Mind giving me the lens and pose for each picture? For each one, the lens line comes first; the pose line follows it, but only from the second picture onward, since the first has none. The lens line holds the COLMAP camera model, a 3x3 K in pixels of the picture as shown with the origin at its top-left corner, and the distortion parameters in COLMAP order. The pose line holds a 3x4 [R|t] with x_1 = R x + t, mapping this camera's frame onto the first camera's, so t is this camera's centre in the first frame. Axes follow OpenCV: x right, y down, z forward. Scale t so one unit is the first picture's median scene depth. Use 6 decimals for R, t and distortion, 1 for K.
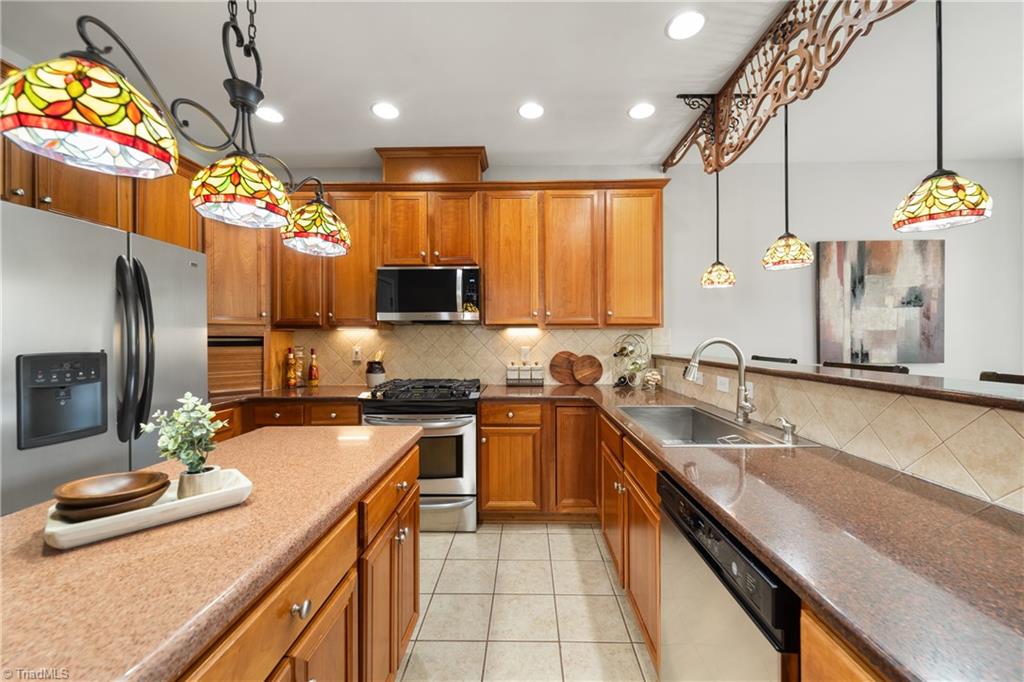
lens RADIAL K [[390.7, 0, 519.0], [0, 390.7, 338.7], [0, 0, 1]] dist [0.002422, 0.000036]
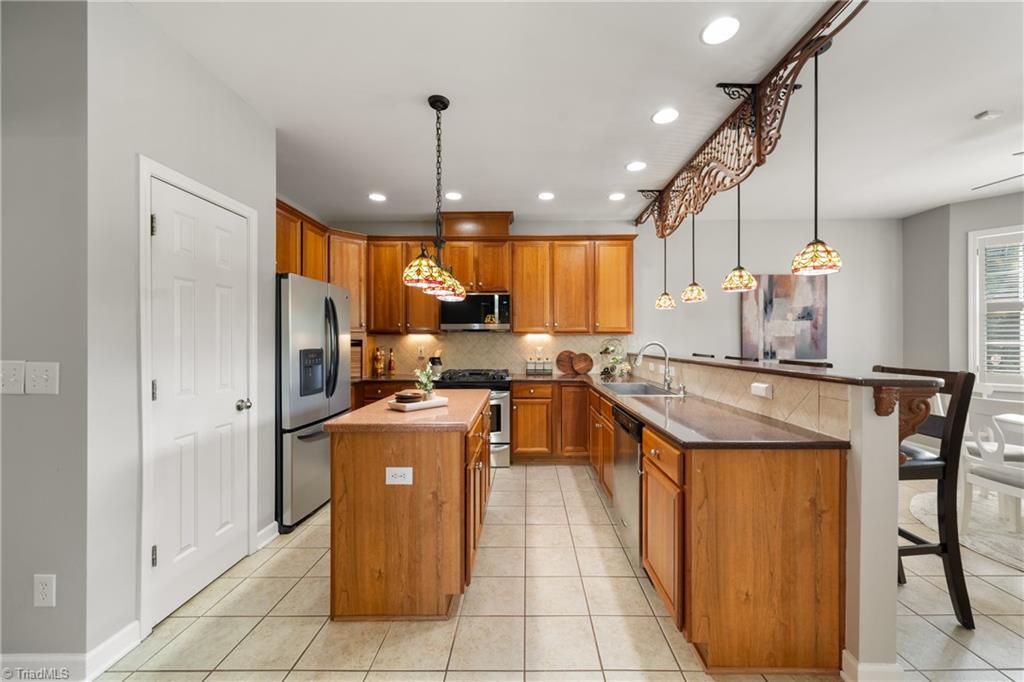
lens RADIAL K [[390.4, 0, 522.1], [0, 390.4, 341.6], [0, 0, 1]] dist [0.002198, 0.000133]
pose [[0.999964, 0.001805, 0.008242, -0.063963], [-0.001816, 0.999997, 0.001369, -0.002293], [-0.008240, -0.001384, 0.999965, -0.467416]]
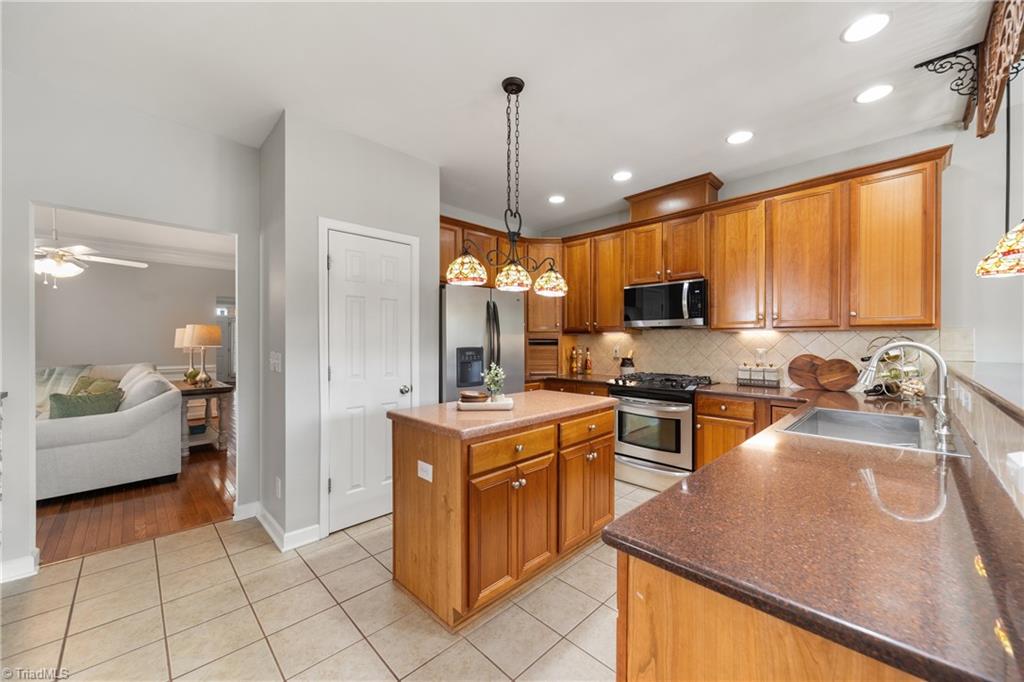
lens RADIAL K [[387.4, 0, 520.6], [0, 387.4, 343.7], [0, 0, 1]] dist [0.002857, 0.000355]
pose [[0.721163, 0.007785, -0.692722, 0.292846], [-0.000501, 0.999942, 0.010716, -0.003843], [0.692765, -0.007381, 0.721125, -0.199122]]
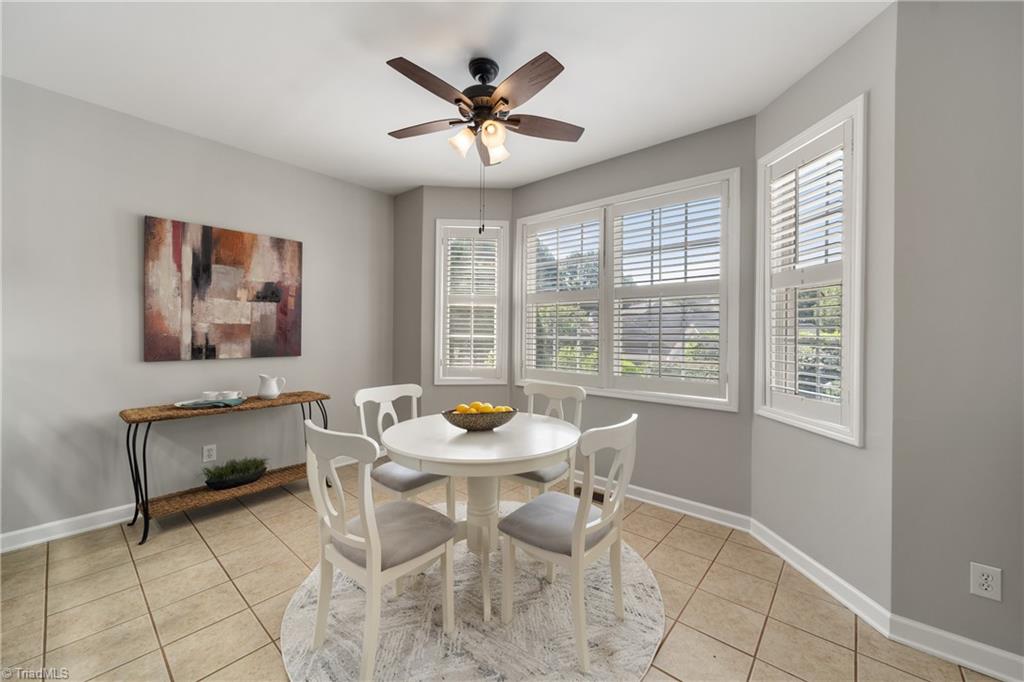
lens RADIAL K [[395.4, 0, 522.1], [0, 395.4, 336.3], [0, 0, 1]] dist [0.008768, 0.000030]
pose [[0.633917, 0.005892, 0.773378, 0.656305], [-0.014913, 0.999878, 0.004606, -0.006739], [-0.773257, -0.014453, 0.633928, -0.177390]]
